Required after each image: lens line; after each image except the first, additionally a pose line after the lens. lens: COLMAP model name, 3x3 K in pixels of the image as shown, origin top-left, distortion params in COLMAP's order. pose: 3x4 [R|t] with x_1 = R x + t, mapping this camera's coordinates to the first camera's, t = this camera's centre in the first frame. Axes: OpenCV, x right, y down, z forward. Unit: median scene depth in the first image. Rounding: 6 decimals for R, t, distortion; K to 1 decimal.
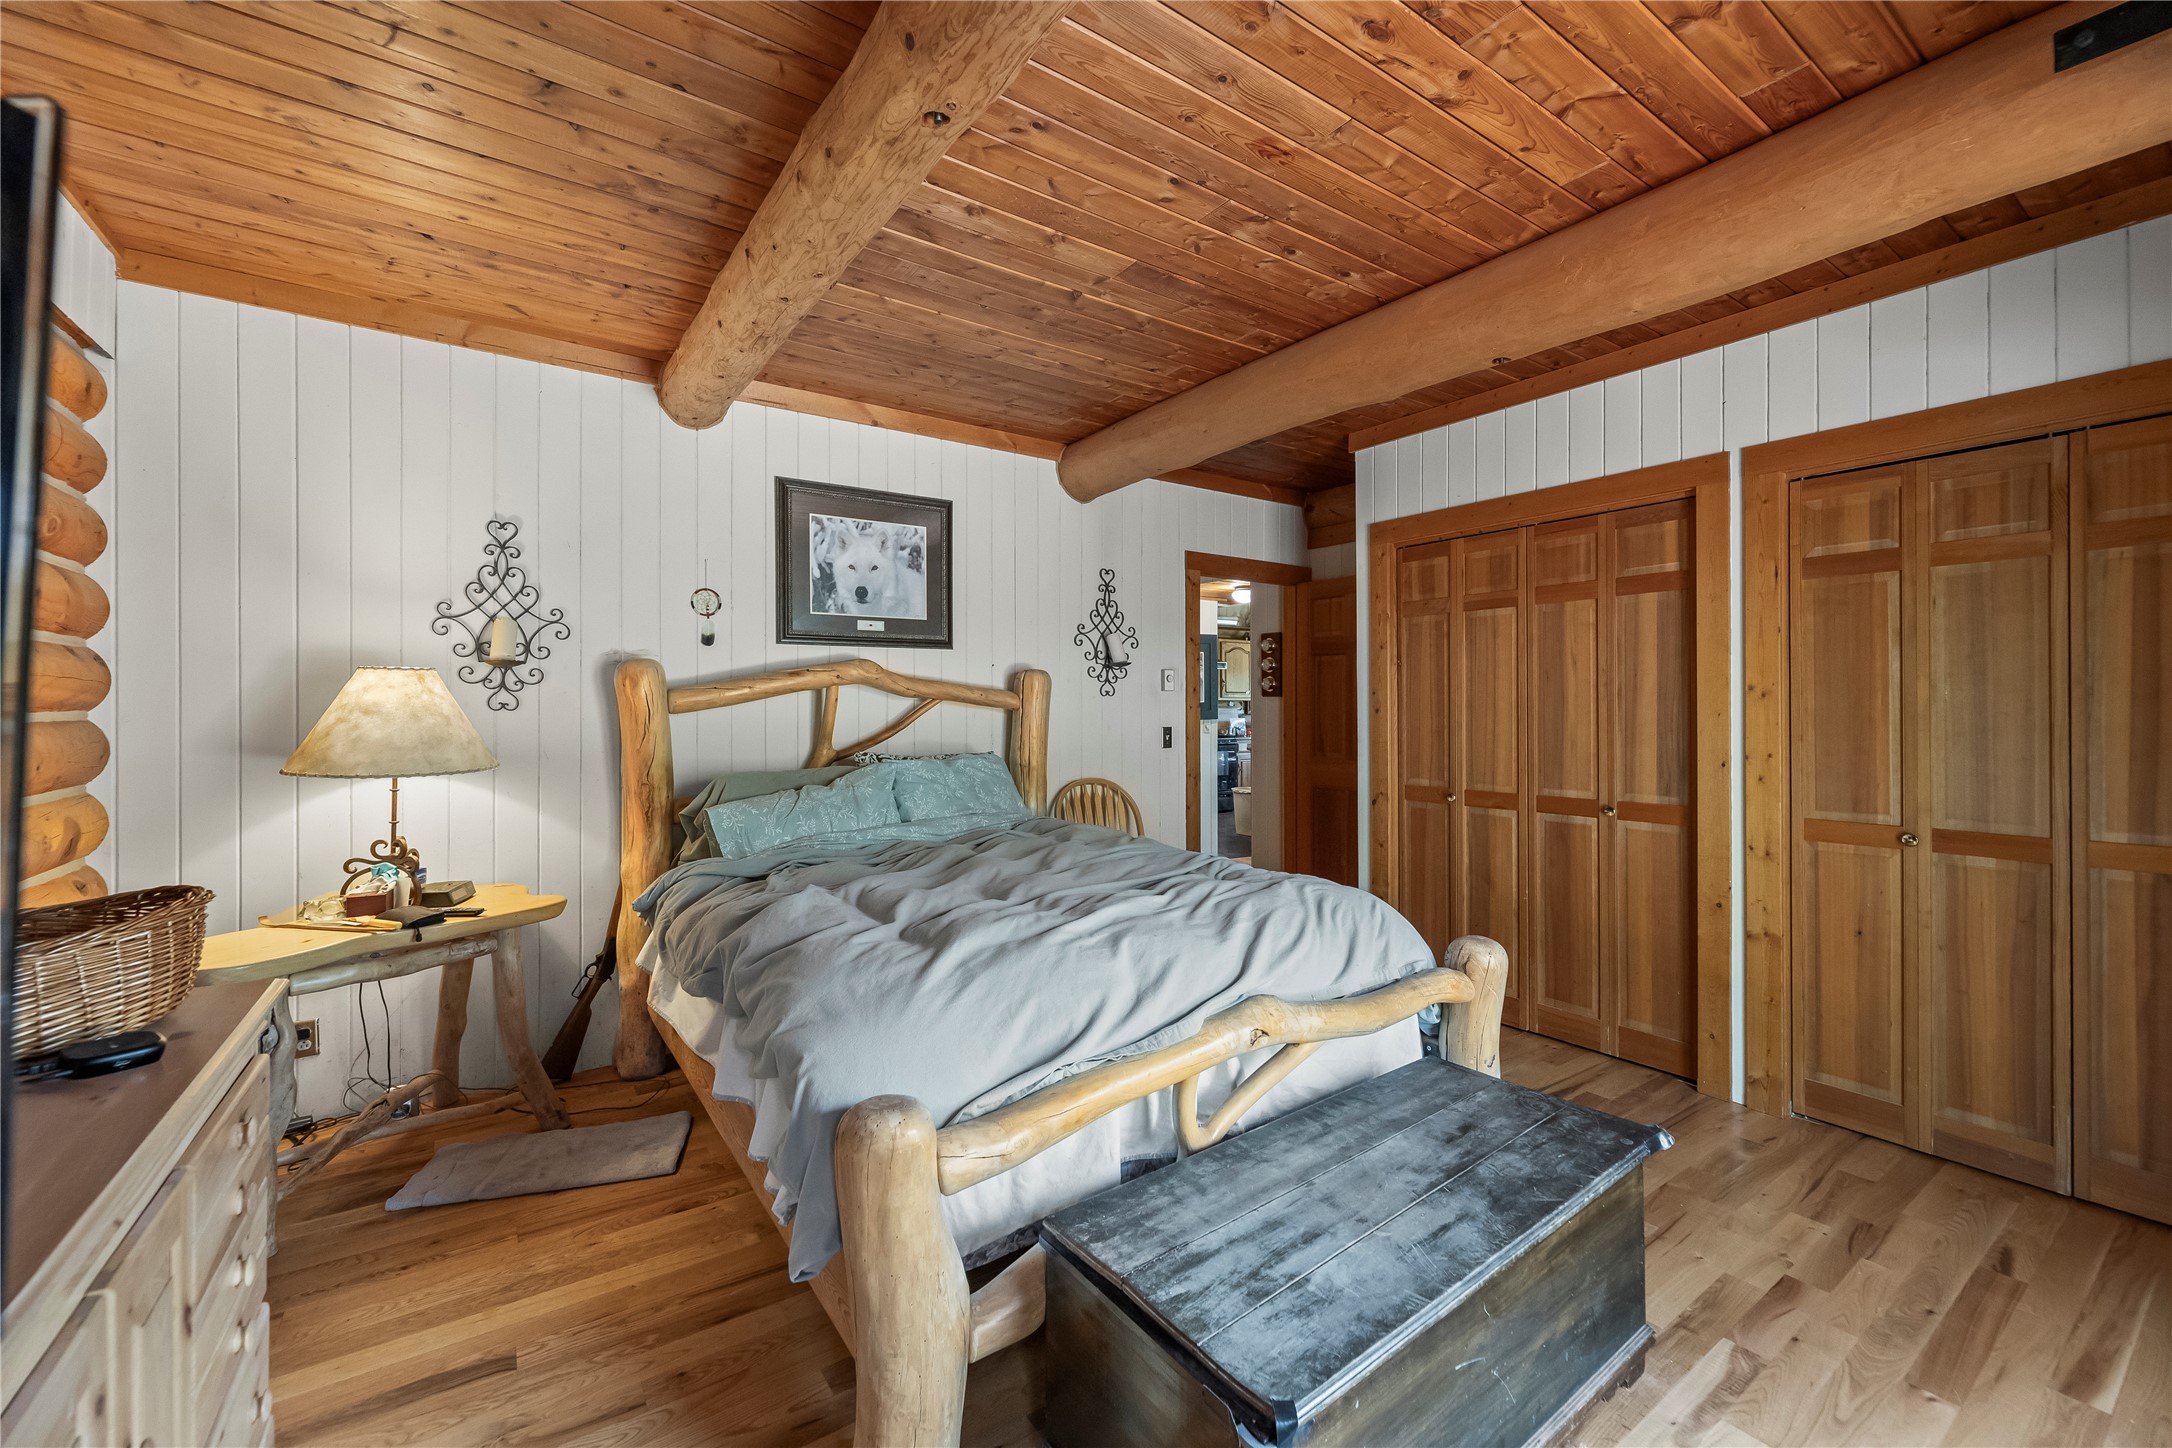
lens RADIAL K [[880.8, 0, 1093.2], [0, 880.8, 706.4], [0, 0, 1]] dist [0.000060, -0.000125]
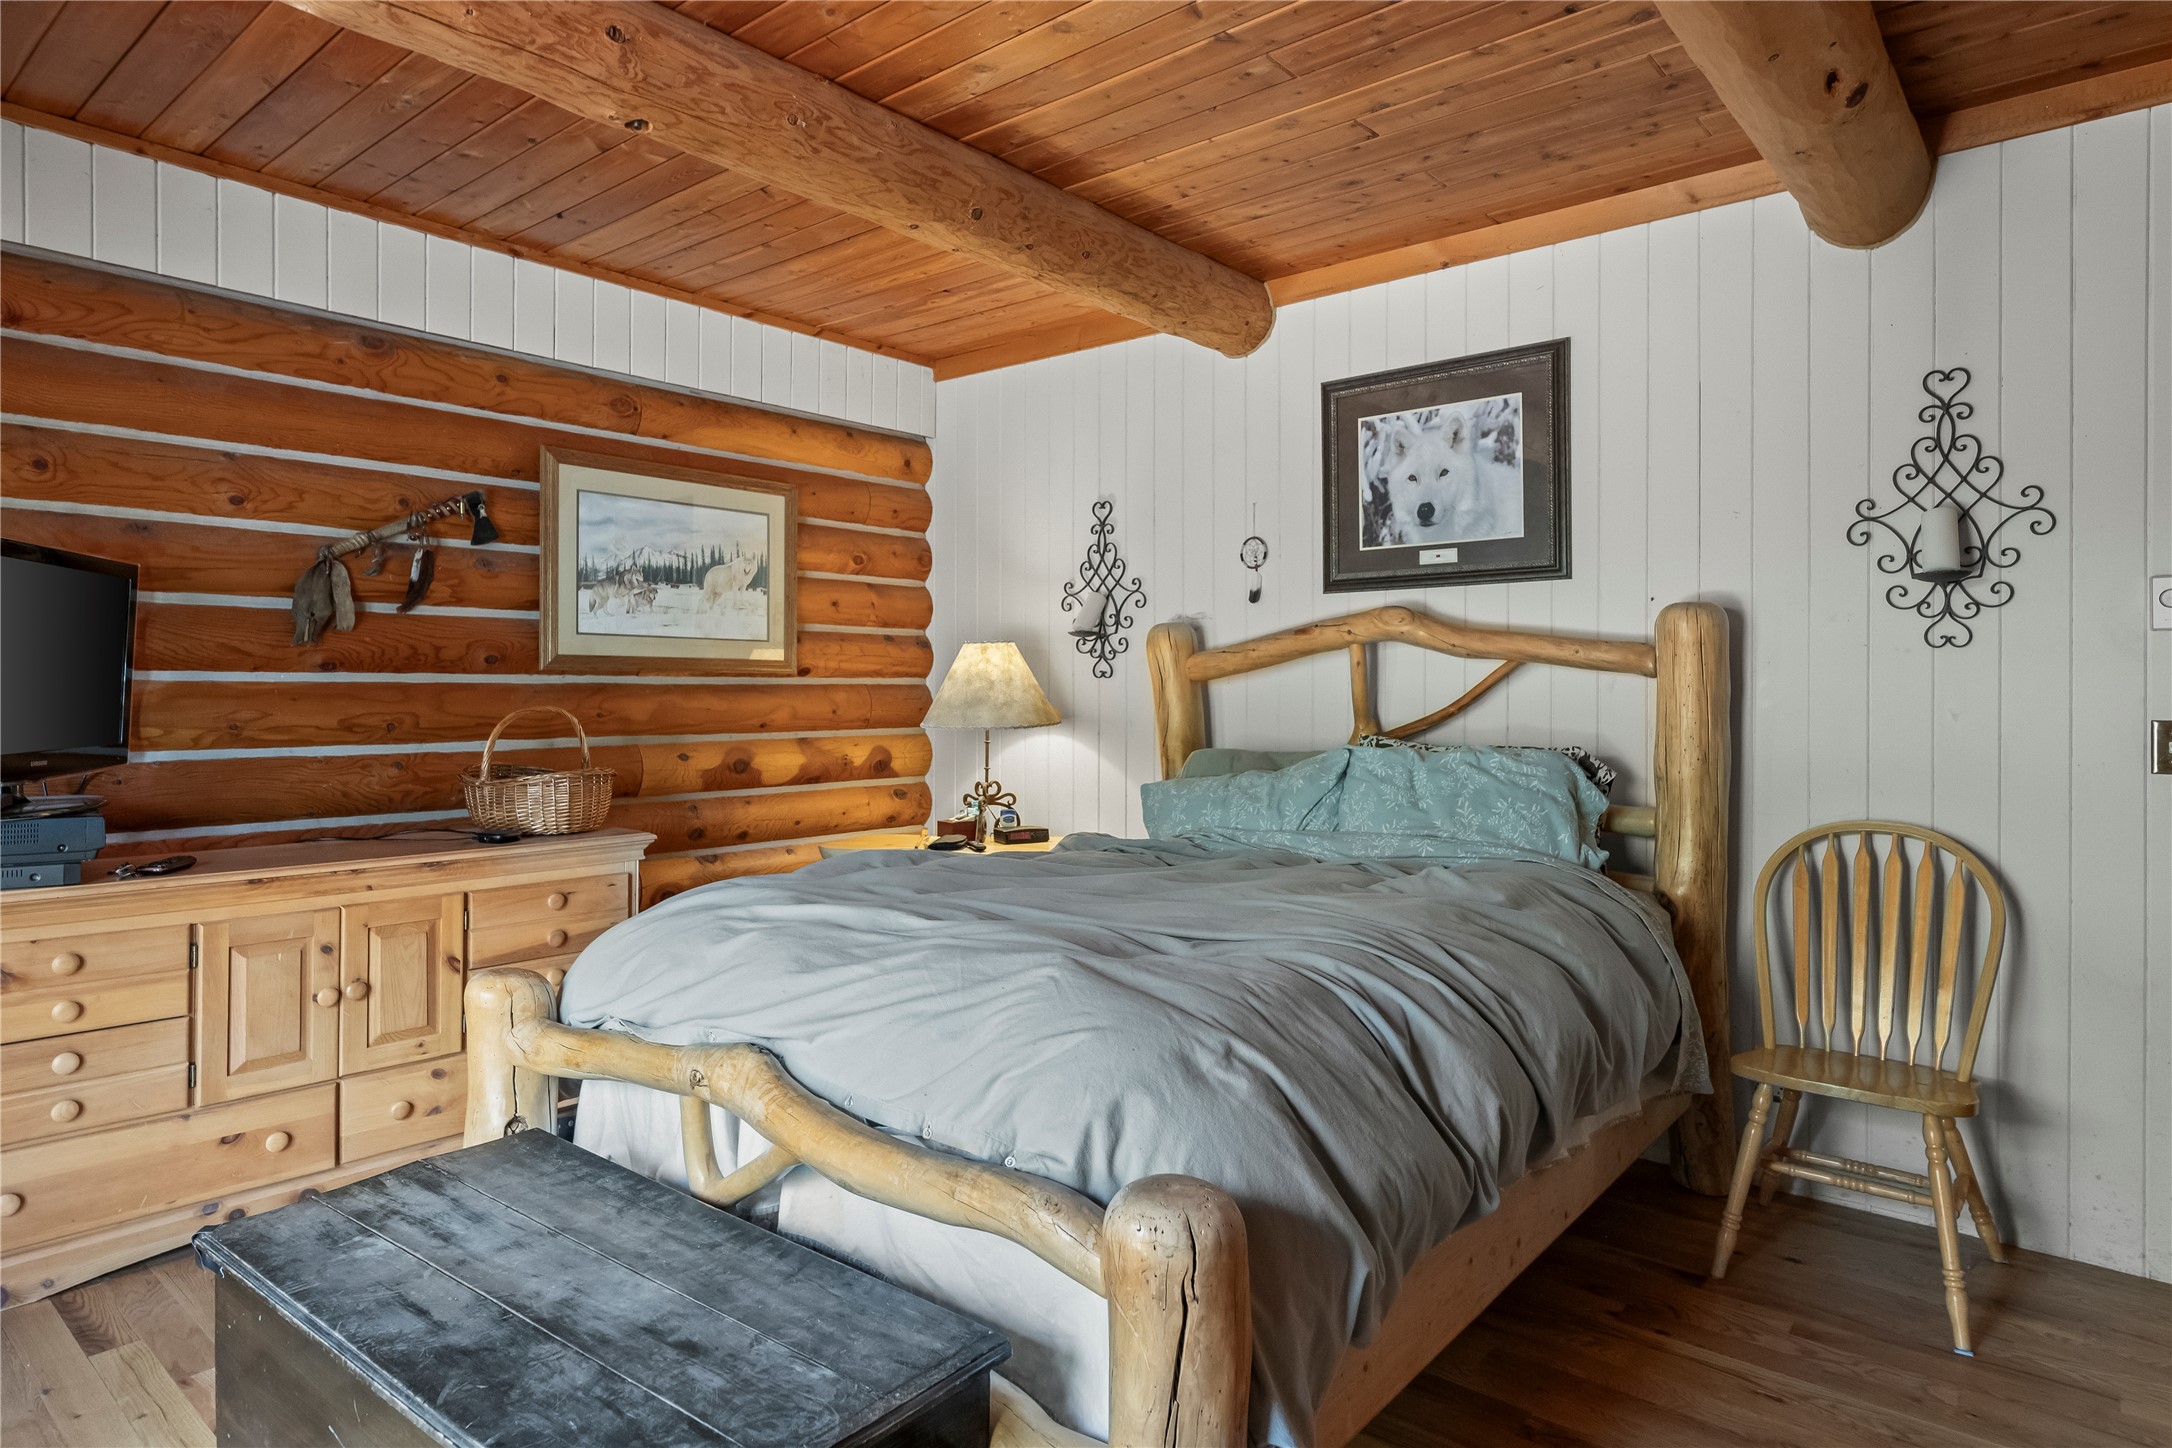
lens RADIAL K [[1212.5, 0, 1101.7], [0, 1212.5, 689.2], [0, 0, 1]] dist [-0.002382, 0.000109]
pose [[0.262932, 0.002821, -0.964810, 0.657747], [-0.003209, 0.999993, 0.002049, 0.013255], [0.964809, 0.002557, 0.262939, 0.534645]]
